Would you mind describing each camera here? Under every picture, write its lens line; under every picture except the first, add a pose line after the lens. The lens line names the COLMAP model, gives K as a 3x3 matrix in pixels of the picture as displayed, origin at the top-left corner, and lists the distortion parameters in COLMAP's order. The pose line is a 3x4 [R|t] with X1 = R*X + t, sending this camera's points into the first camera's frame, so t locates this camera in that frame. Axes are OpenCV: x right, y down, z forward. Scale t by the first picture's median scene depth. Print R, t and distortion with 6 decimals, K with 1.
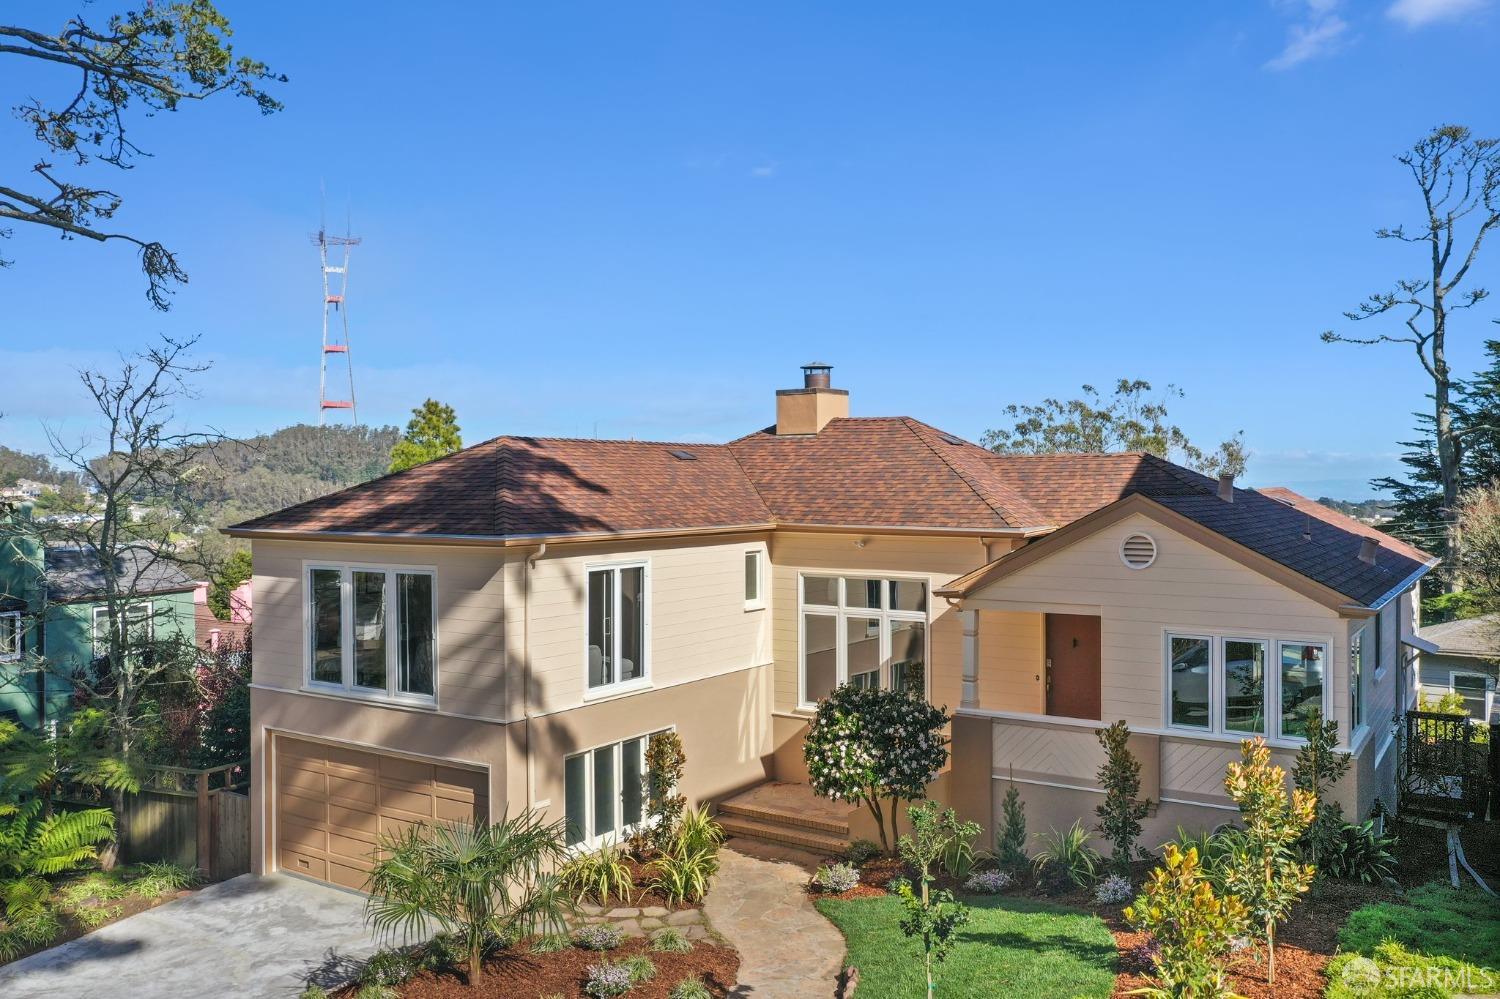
lens RADIAL K [[1186.1, 0, 747.2], [0, 1186.1, 511.6], [0, 0, 1]] dist [0.001758, 0.002879]
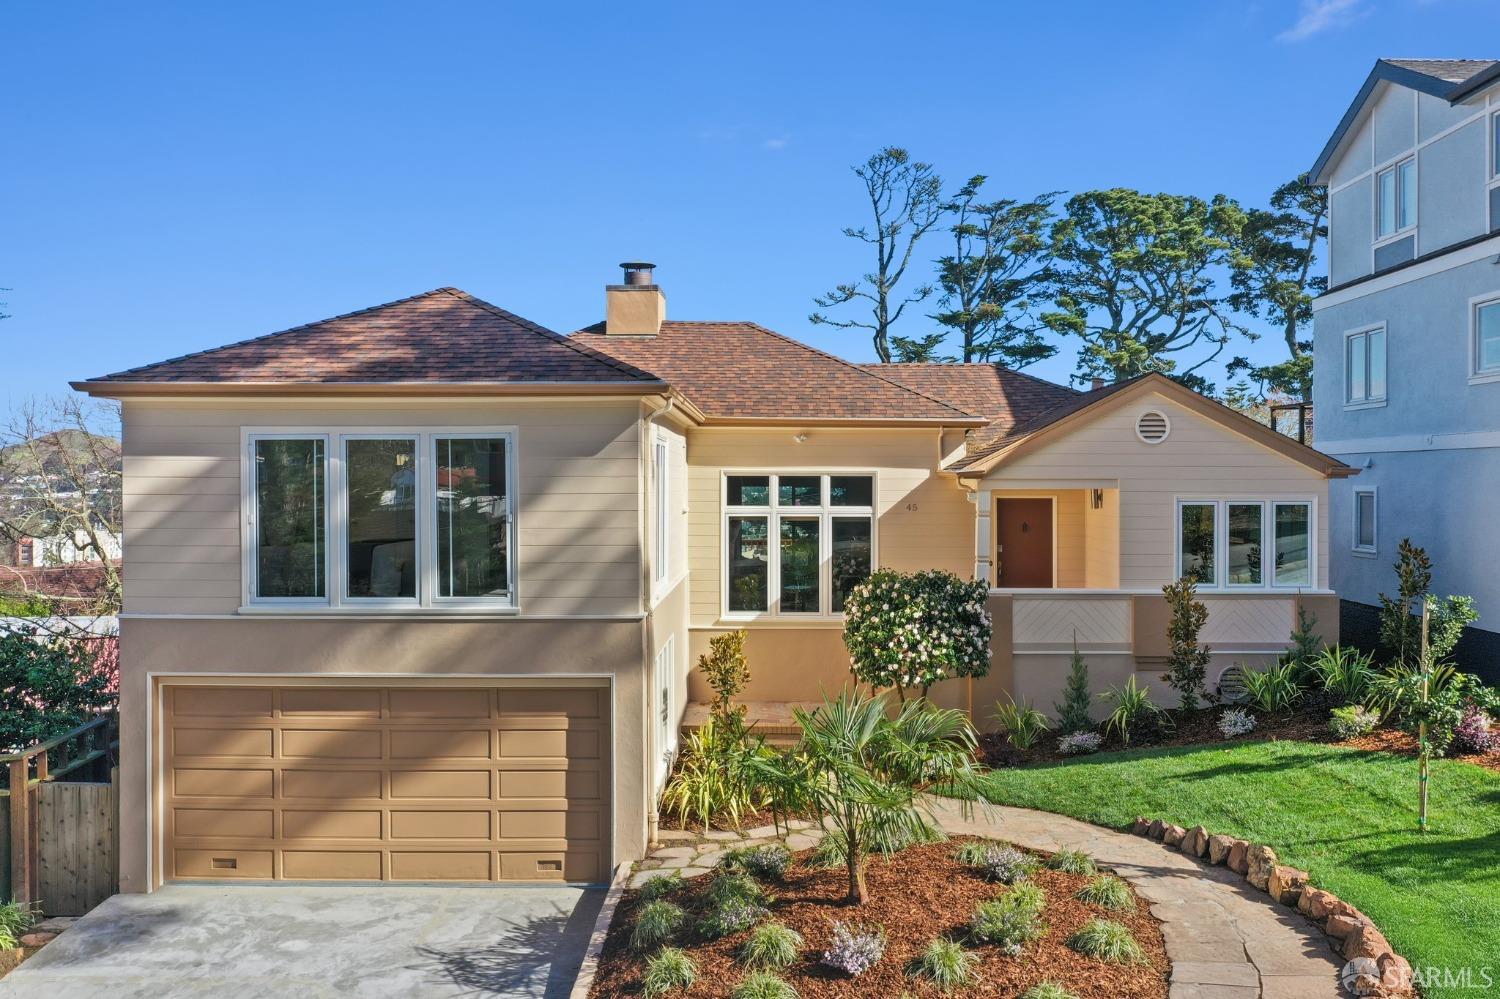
lens RADIAL K [[1186.1, 0, 748.1], [0, 1186.1, 492.8], [0, 0, 1]] dist [0.001758, 0.002879]
pose [[0.843029, -0.000689, 0.537867, -0.452493], [0.007381, 0.999920, -0.010288, 0.080715], [-0.537817, 0.012643, 0.842967, 0.222631]]
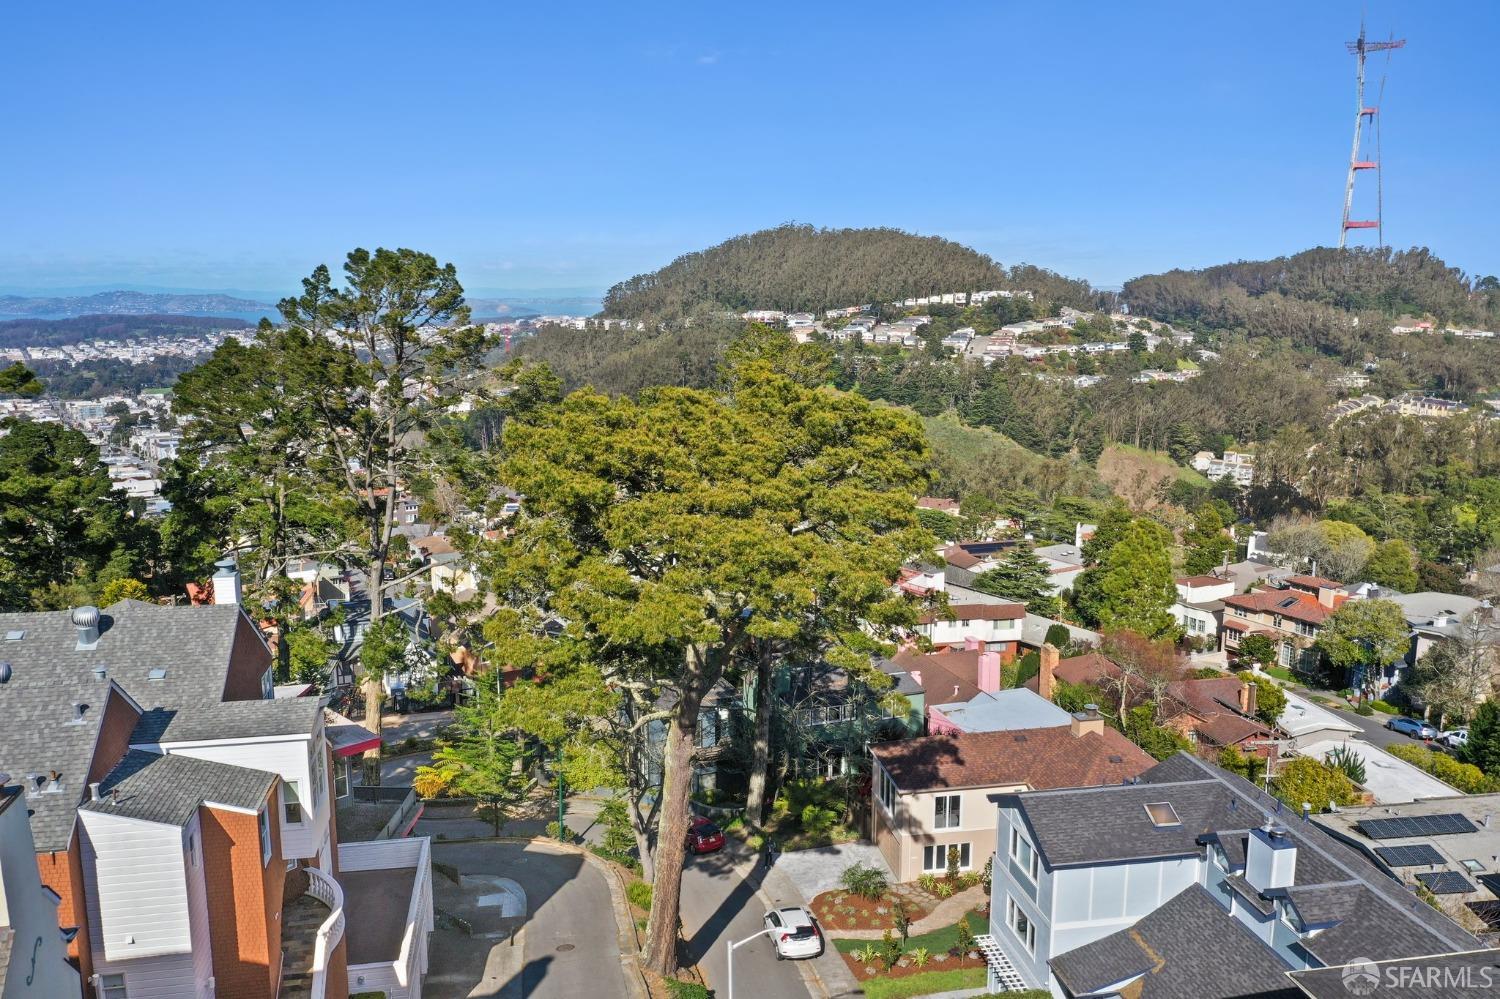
lens RADIAL K [[1186.1, 0, 755.6], [0, 1186.1, 497.7], [0, 0, 1]] dist [0.001758, 0.002879]
pose [[0.687400, 0.127976, -0.714915, 1.577723], [-0.013774, 0.986473, 0.163343, -1.157495], [0.726148, -0.102435, 0.679865, -1.402636]]
